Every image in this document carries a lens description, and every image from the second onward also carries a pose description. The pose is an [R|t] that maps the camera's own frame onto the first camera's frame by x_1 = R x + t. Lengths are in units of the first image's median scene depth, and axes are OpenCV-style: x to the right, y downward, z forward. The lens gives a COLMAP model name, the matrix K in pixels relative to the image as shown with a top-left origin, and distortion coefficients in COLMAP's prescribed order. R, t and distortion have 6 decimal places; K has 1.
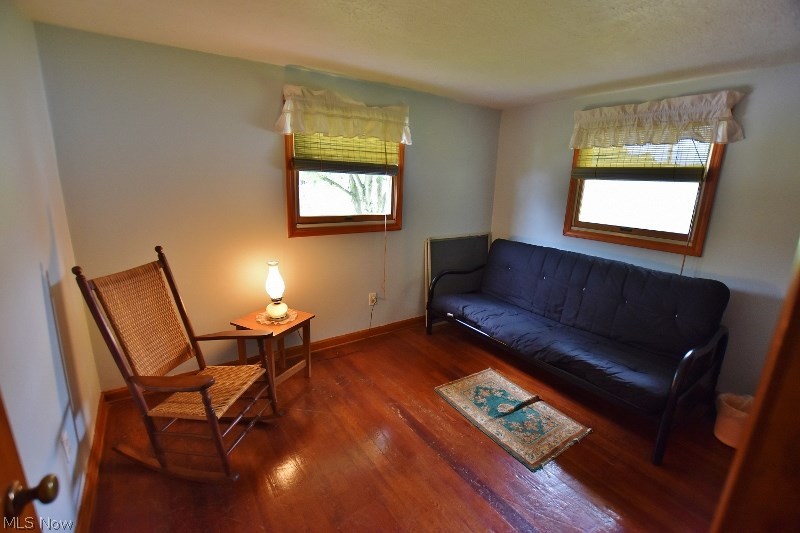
lens RADIAL K [[356.3, 0, 399.3], [0, 356.3, 264.5], [0, 0, 1]] dist [-0.018848, -0.000013]
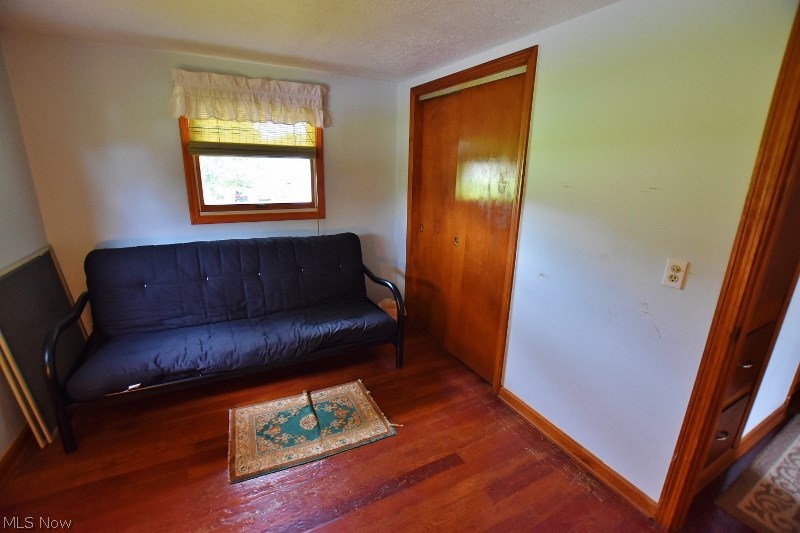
lens RADIAL K [[356.3, 0, 399.3], [0, 356.3, 264.5], [0, 0, 1]] dist [-0.018848, -0.000013]
pose [[0.126012, -0.294119, 0.947425, -0.353639], [0.211041, 0.941125, 0.264094, -0.136340], [-0.969321, 0.166667, 0.180664, 0.491495]]
